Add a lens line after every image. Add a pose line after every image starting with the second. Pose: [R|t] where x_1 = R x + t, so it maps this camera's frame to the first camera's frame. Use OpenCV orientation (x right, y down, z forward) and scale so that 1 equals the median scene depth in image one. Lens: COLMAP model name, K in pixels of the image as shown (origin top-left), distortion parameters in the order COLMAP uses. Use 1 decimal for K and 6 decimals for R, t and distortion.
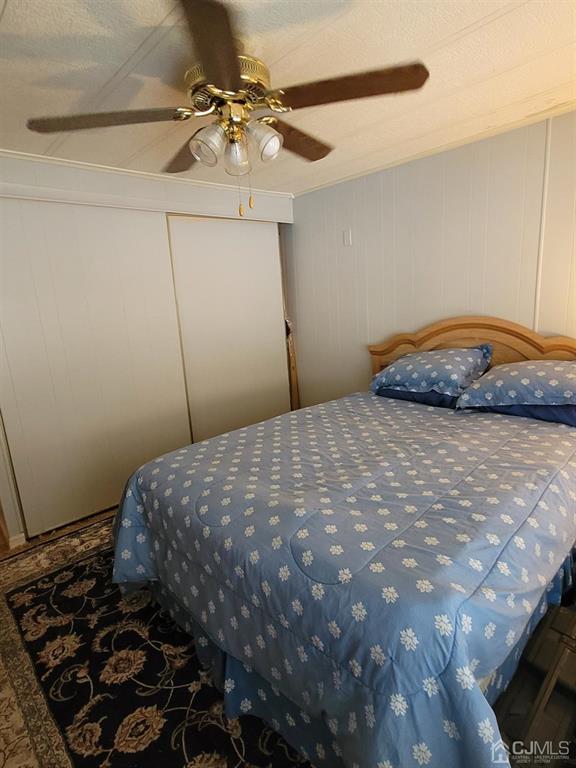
lens RADIAL K [[410.5, 0, 292.0], [0, 410.5, 386.3], [0, 0, 1]] dist [-0.001623, 0.000206]
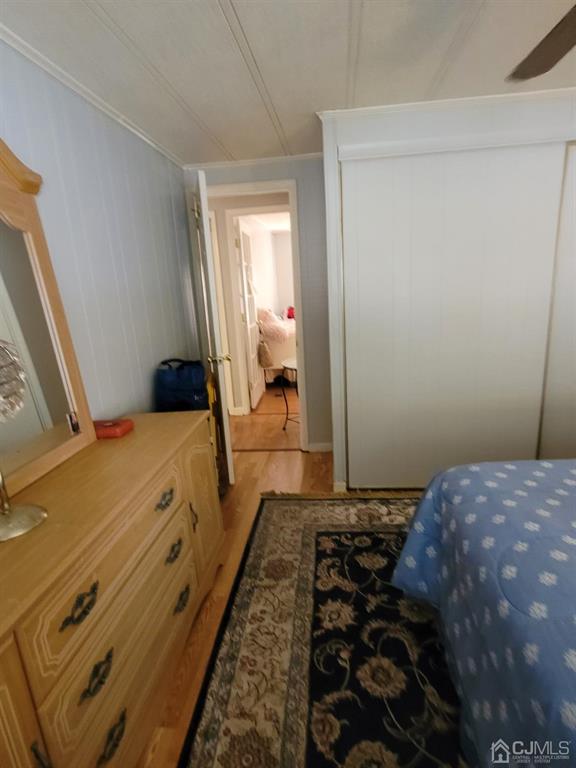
lens RADIAL K [[410.5, 0, 292.0], [0, 410.5, 386.3], [0, 0, 1]] dist [-0.001623, 0.000206]
pose [[0.661079, 0.203188, -0.722280, -0.019158], [-0.142903, 0.979110, 0.144644, -0.040699], [0.736582, 0.007595, 0.676306, 0.219497]]
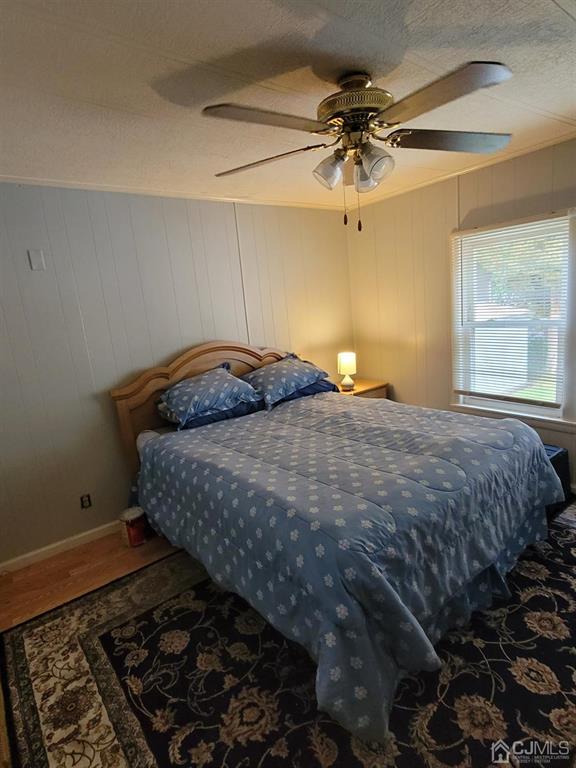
lens RADIAL K [[410.5, 0, 292.0], [0, 410.5, 386.3], [0, 0, 1]] dist [-0.001623, 0.000206]
pose [[0.088827, -0.146899, 0.985155, -1.077507], [0.295112, 0.948537, 0.114830, -0.171074], [-0.951325, 0.280531, 0.127607, 0.969789]]
